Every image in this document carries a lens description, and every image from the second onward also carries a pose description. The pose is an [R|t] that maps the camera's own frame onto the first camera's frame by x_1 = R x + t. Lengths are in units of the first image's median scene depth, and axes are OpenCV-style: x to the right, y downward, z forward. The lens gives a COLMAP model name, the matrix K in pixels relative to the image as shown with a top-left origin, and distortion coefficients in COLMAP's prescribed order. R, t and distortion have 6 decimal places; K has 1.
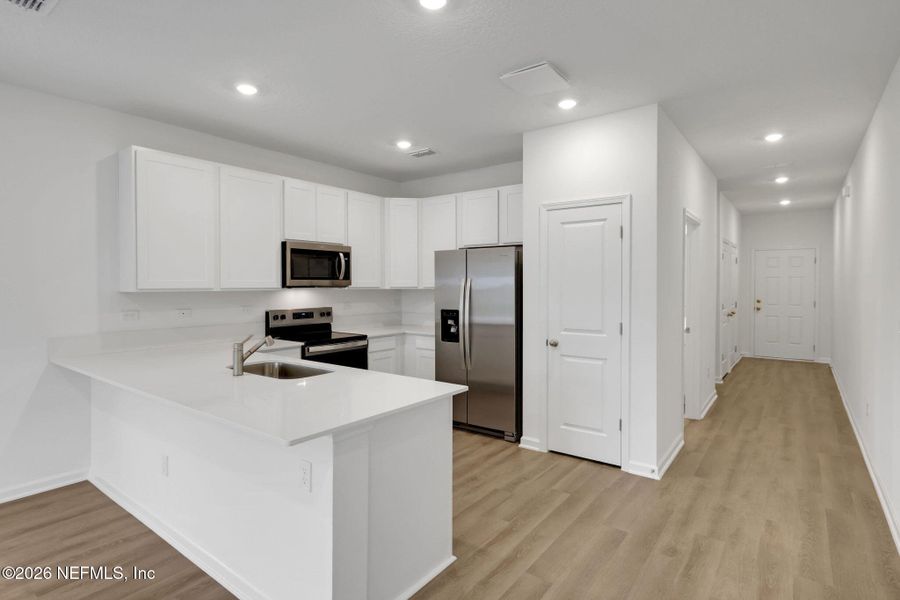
lens RADIAL K [[464.3, 0, 424.9], [0, 464.3, 291.9], [0, 0, 1]] dist [0.005795, -0.002184]
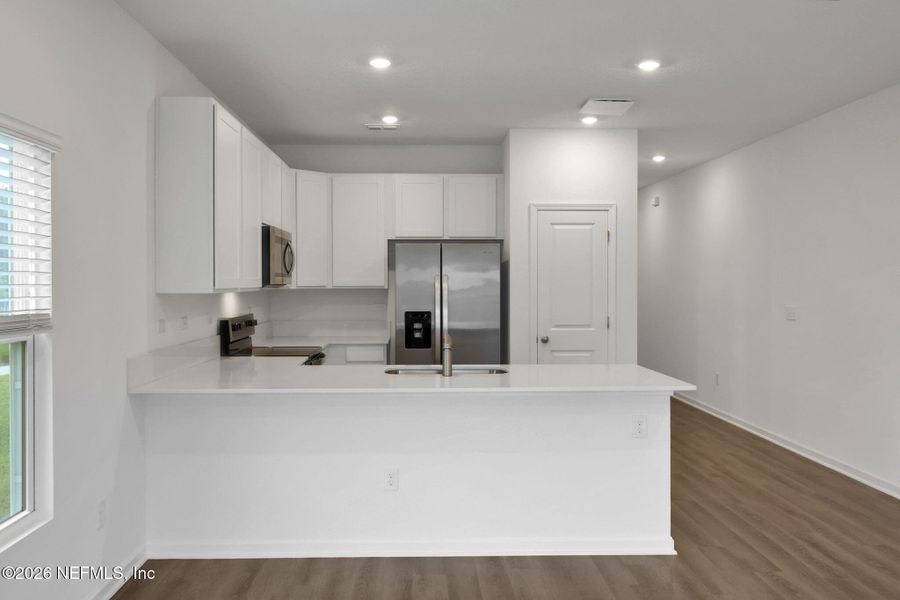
lens RADIAL K [[758.7, 0, 424.6], [0, 758.7, 284.7], [0, 0, 1]] dist [0.015833, -0.006617]
pose [[0.781679, -0.001990, 0.623677, -0.840376], [0.009466, 0.999918, -0.008673, 0.000630], [-0.623609, 0.012683, 0.781634, -0.127384]]
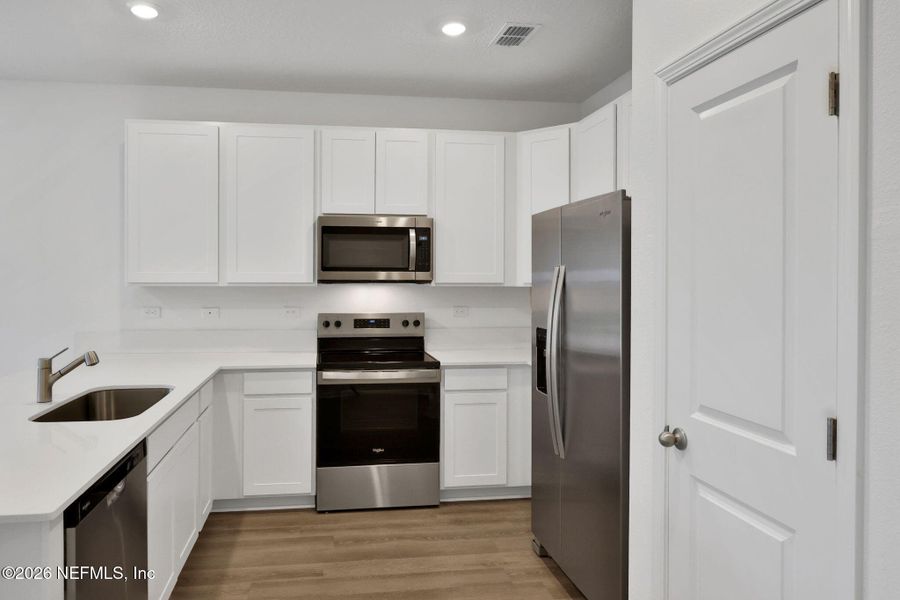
lens RADIAL K [[567.3, 0, 401.9], [0, 567.3, 283.4], [0, 0, 1]] dist [0.004349, 0.002431]
pose [[0.715917, 0.009803, -0.698117, 0.375266], [-0.014826, 0.999889, -0.001164, -0.008552], [0.698028, 0.011184, 0.715983, 0.452563]]
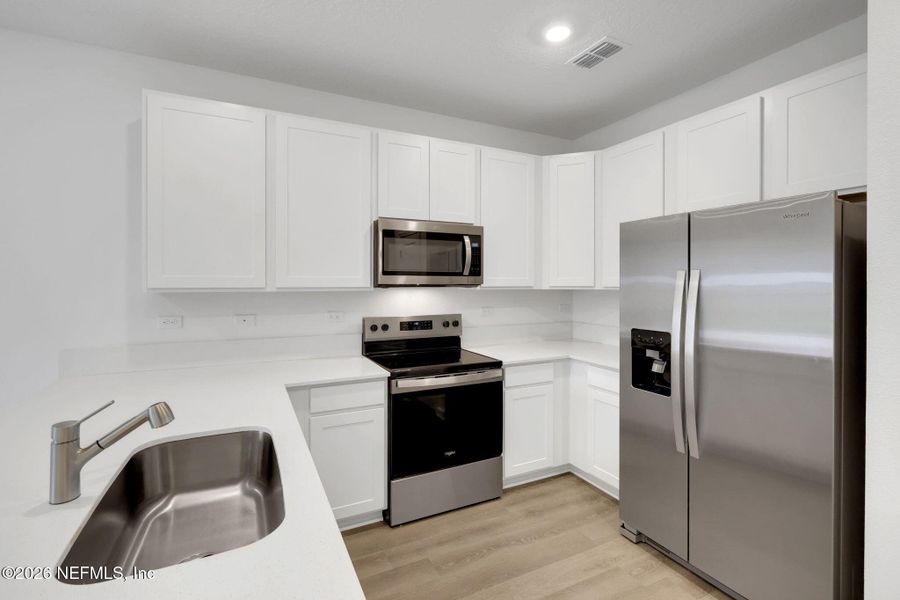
lens RADIAL K [[380.2, 0, 433.2], [0, 380.2, 289.2], [0, 0, 1]] dist [-0.005186, 0.001380]
pose [[0.897631, 0.008022, -0.440674, 0.022204], [-0.008946, 0.999960, -0.000019, -0.006231], [0.440656, 0.003959, 0.897667, 0.507788]]
